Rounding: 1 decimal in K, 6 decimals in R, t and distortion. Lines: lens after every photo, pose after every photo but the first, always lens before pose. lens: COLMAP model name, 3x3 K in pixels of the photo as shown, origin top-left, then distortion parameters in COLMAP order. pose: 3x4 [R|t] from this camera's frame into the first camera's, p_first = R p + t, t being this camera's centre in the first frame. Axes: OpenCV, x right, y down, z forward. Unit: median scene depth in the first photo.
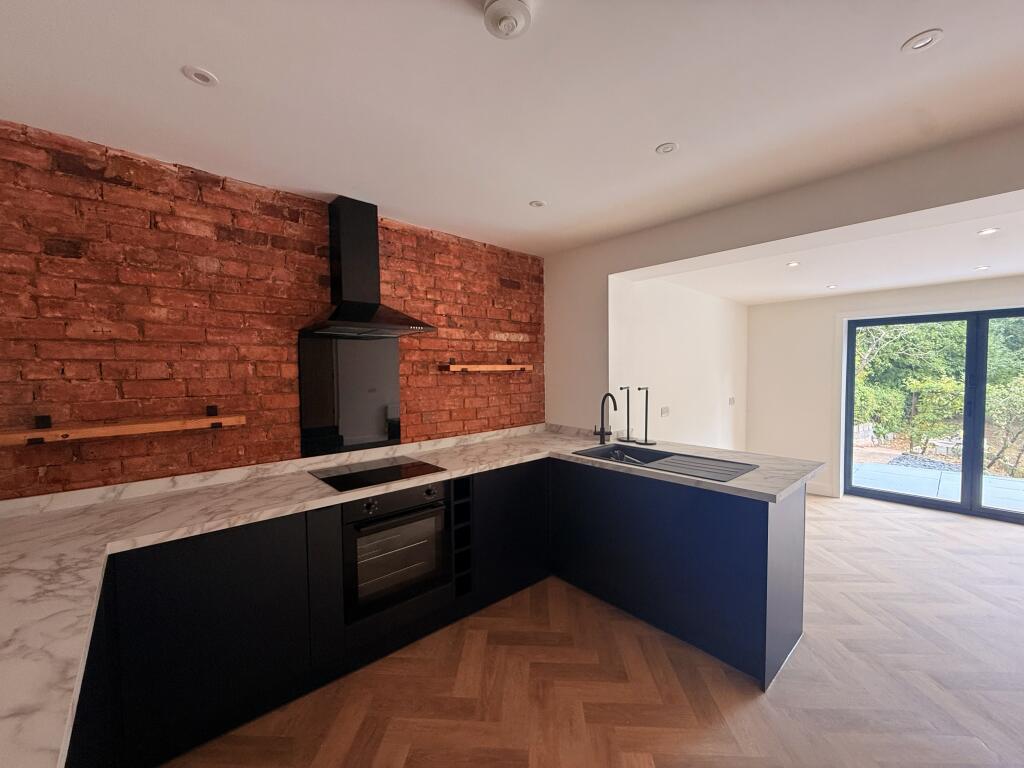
lens RADIAL K [[408.6, 0, 509.5], [0, 408.6, 384.8], [0, 0, 1]] dist [-0.000569, 0.000290]
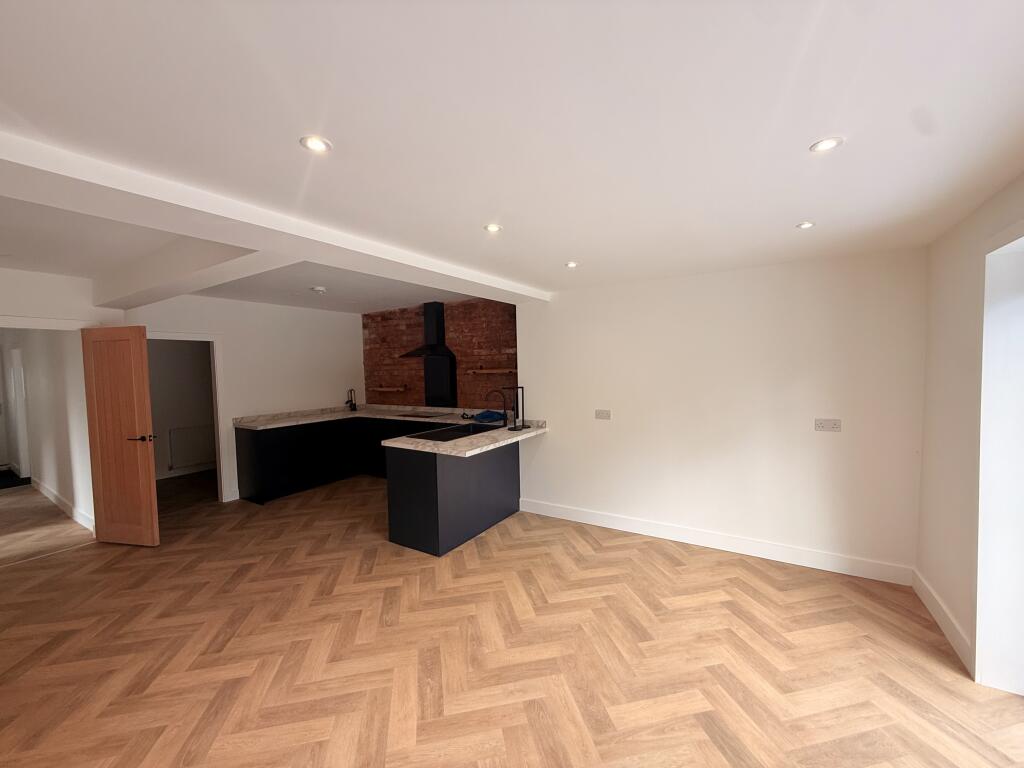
lens RADIAL K [[408.6, 0, 509.5], [0, 408.6, 384.8], [0, 0, 1]] dist [-0.000569, 0.000290]
pose [[0.265341, 0.043740, -0.963162, 2.074970], [-0.017084, 0.999027, 0.040662, -0.071771], [0.964003, 0.005665, 0.265830, 0.811070]]
